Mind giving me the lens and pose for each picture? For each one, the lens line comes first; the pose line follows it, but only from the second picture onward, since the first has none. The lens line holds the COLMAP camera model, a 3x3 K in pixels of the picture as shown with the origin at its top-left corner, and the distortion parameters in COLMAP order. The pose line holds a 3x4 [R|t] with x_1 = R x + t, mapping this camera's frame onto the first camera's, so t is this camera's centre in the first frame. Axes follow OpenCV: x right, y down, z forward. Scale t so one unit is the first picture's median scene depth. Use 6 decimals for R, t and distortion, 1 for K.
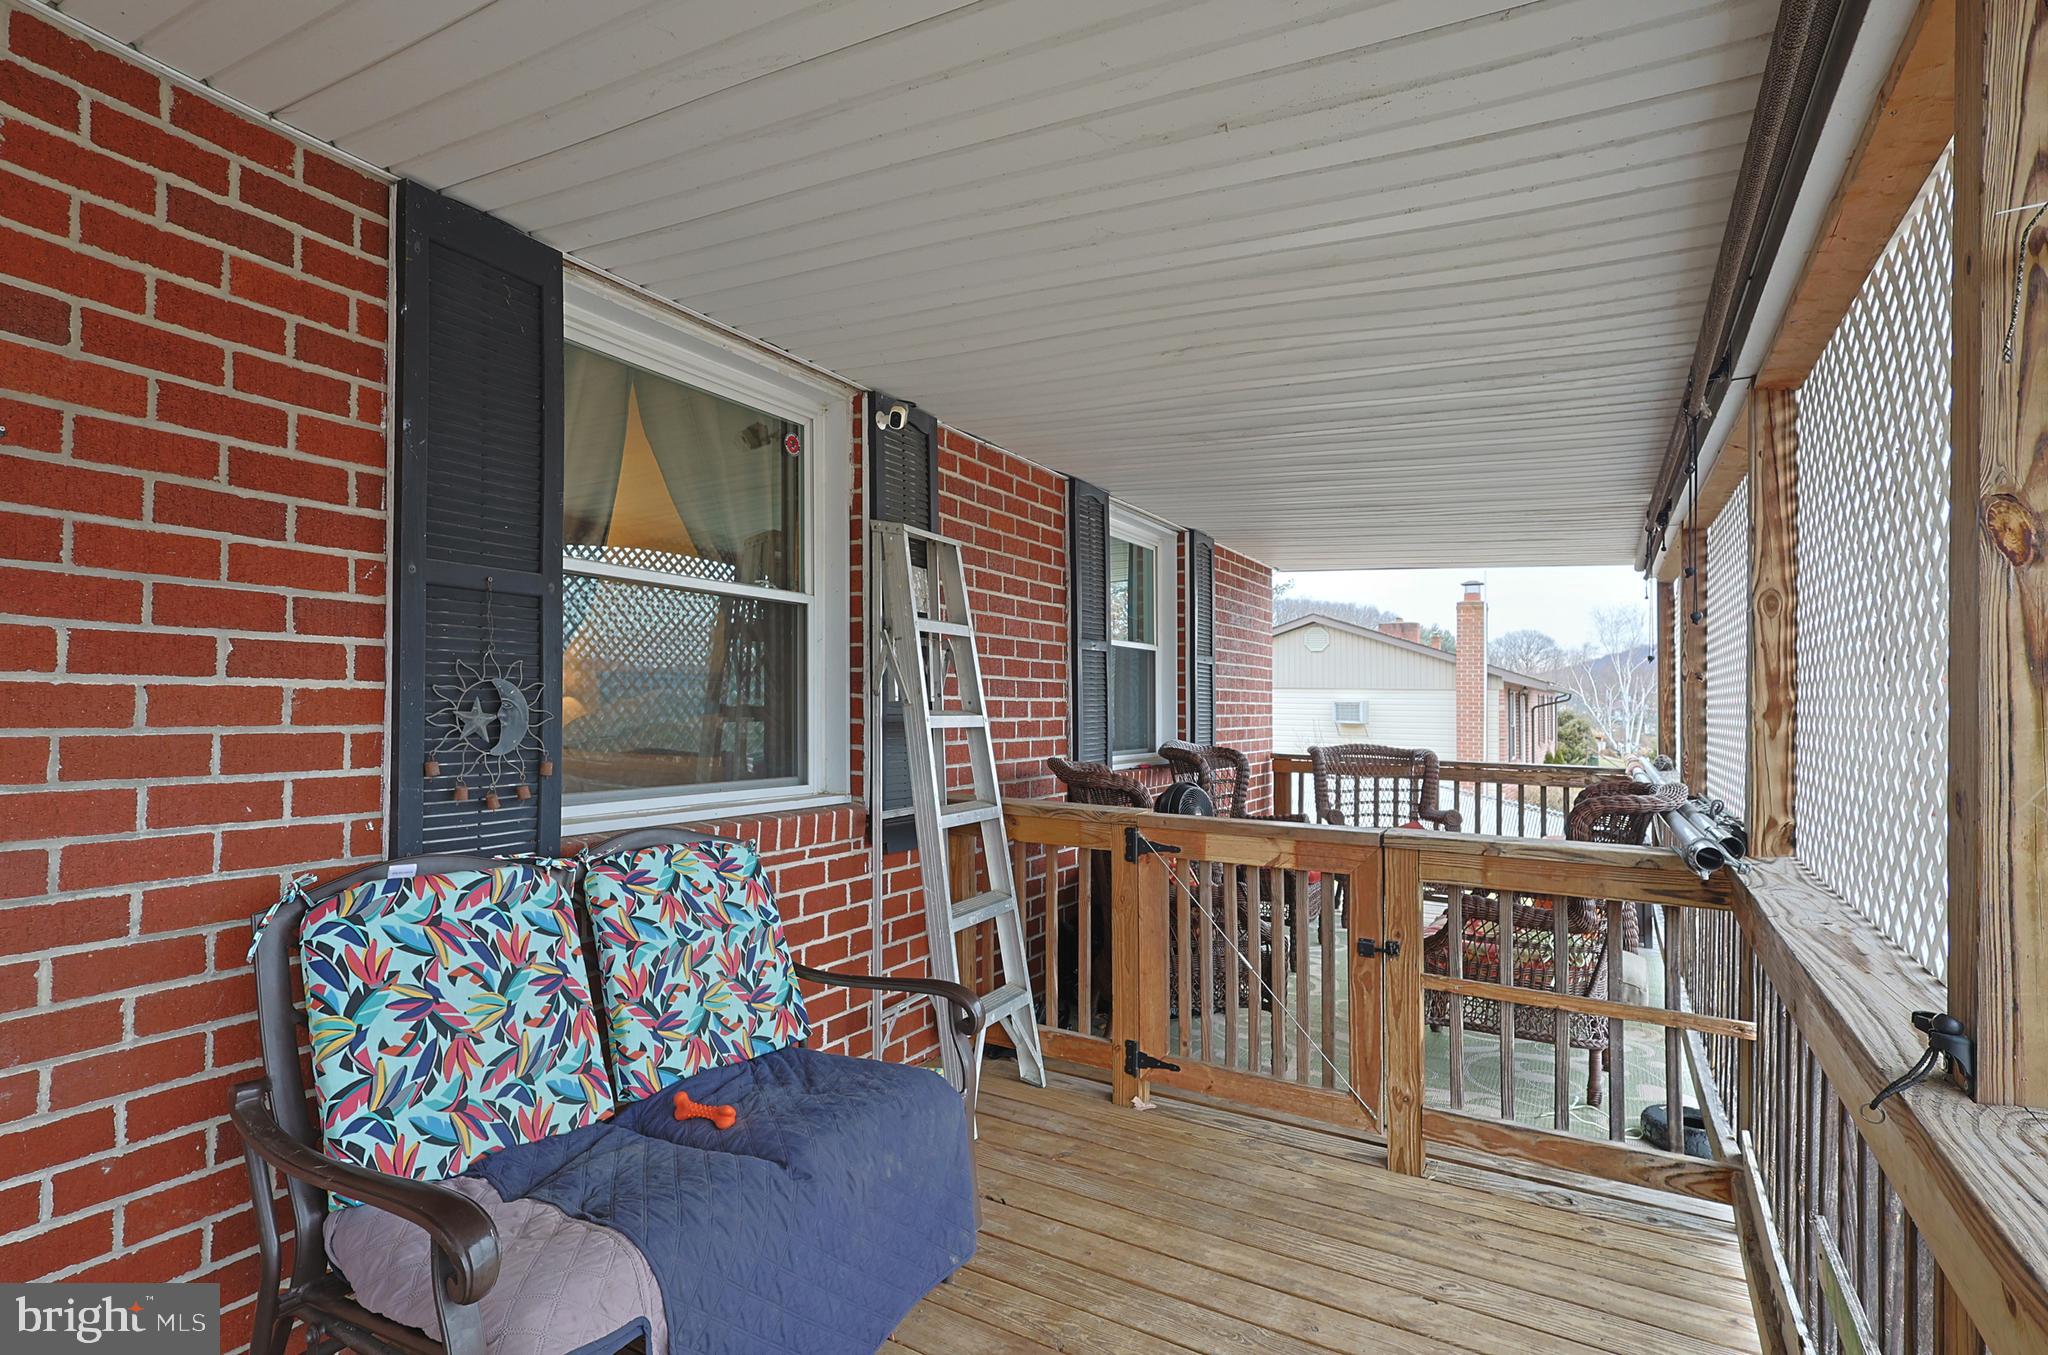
lens RADIAL K [[967.9, 0, 1022.7], [0, 967.9, 649.4], [0, 0, 1]] dist [-0.003050, -0.000275]
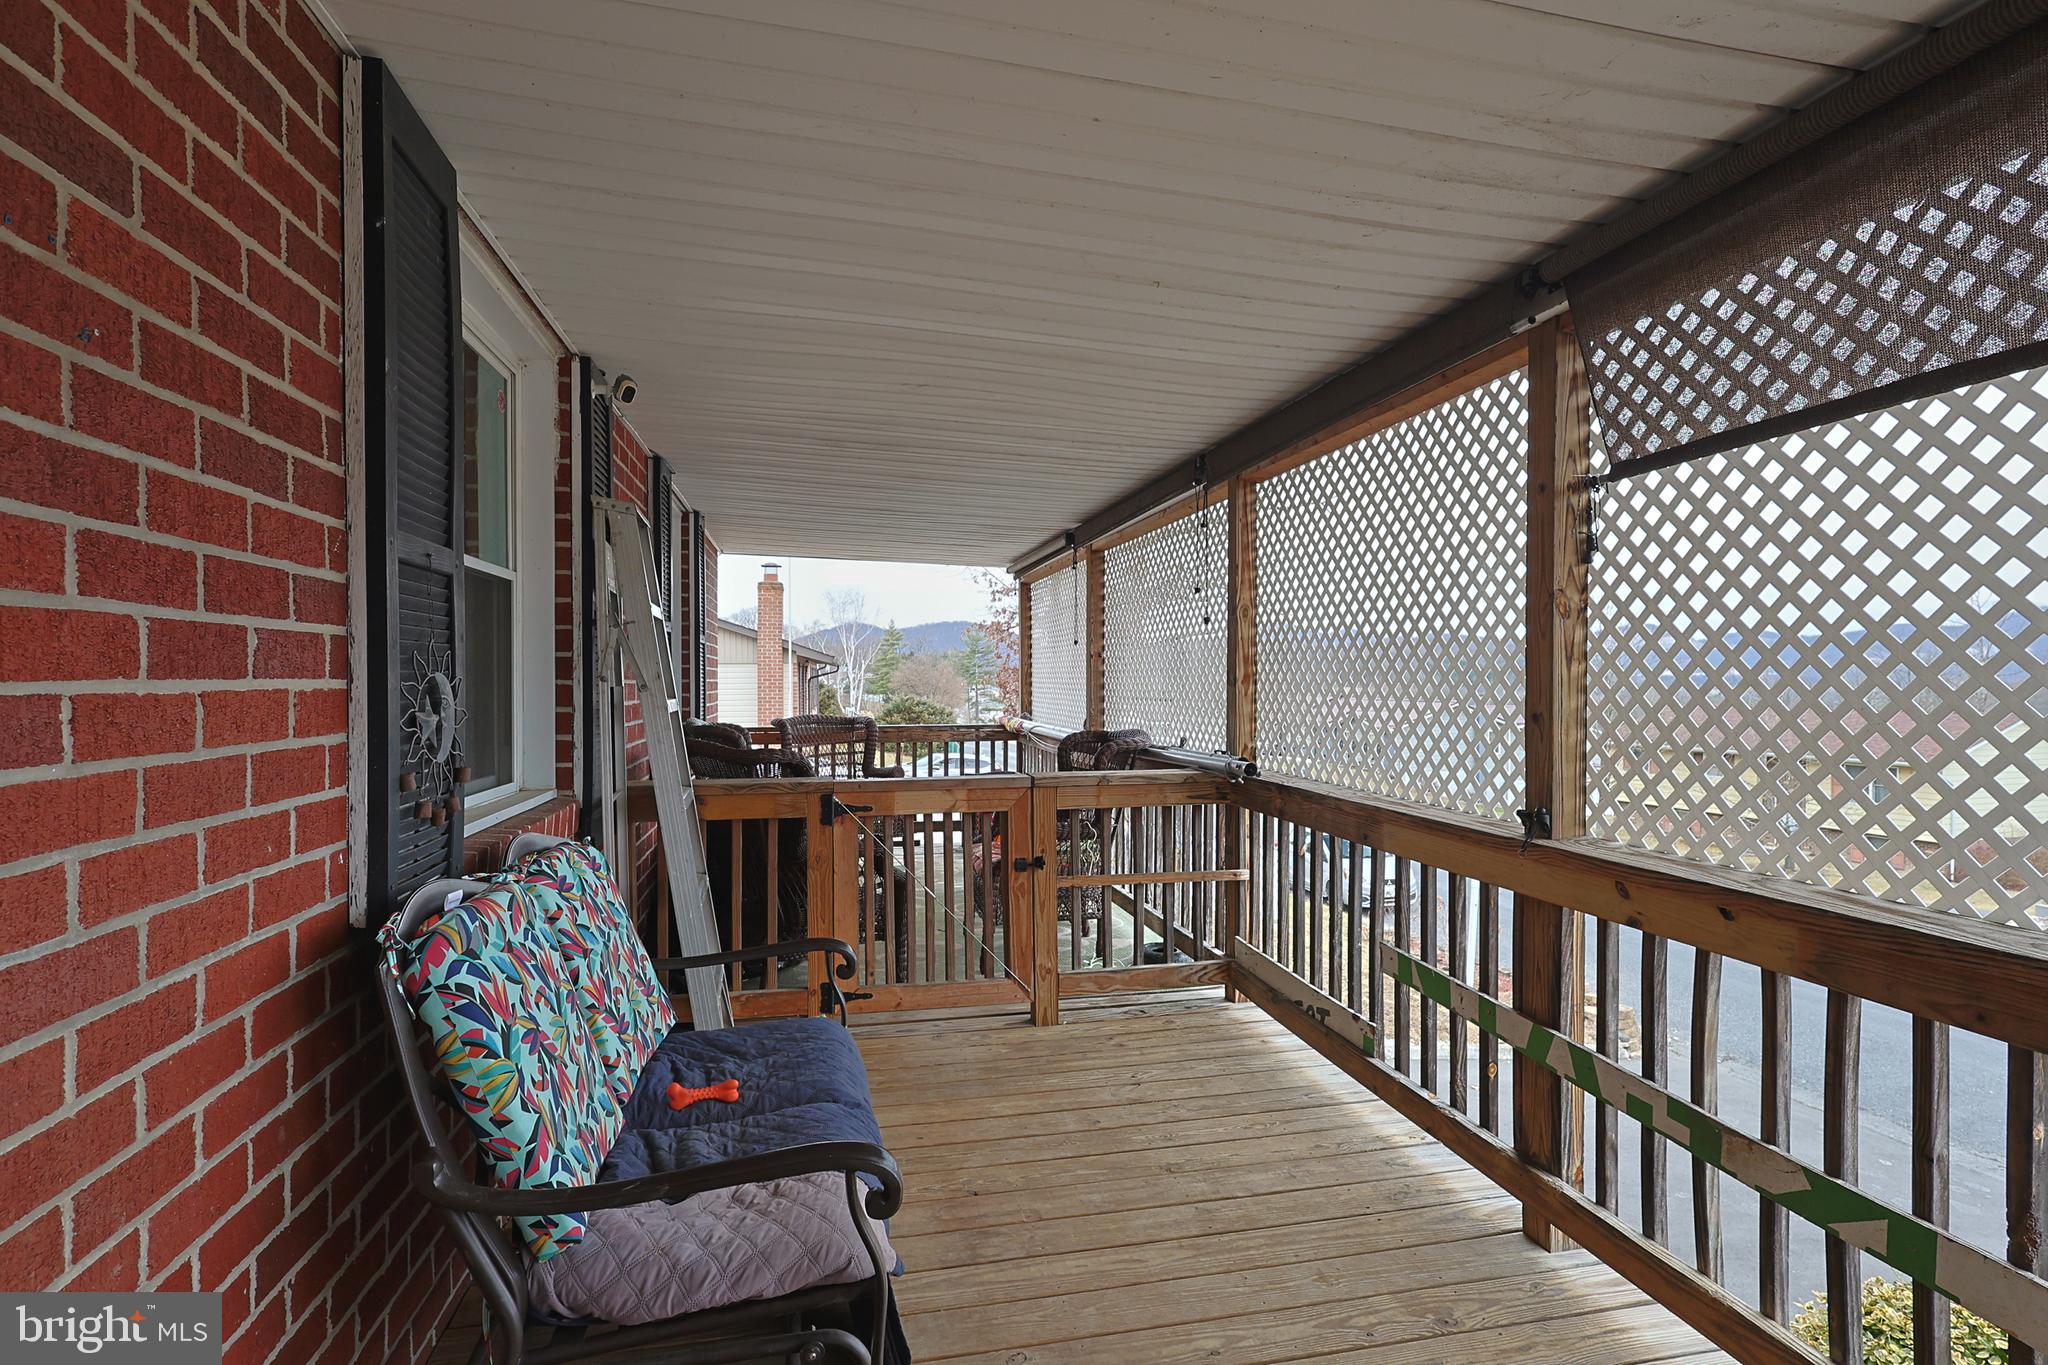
lens RADIAL K [[959.3, 0, 1028.6], [0, 959.3, 646.4], [0, 0, 1]] dist [-0.001090, 0.001380]
pose [[0.755998, 0.001595, 0.654572, -0.503790], [-0.017732, 0.999680, 0.018043, -0.012847], [-0.654333, -0.025247, 0.755785, 0.014414]]
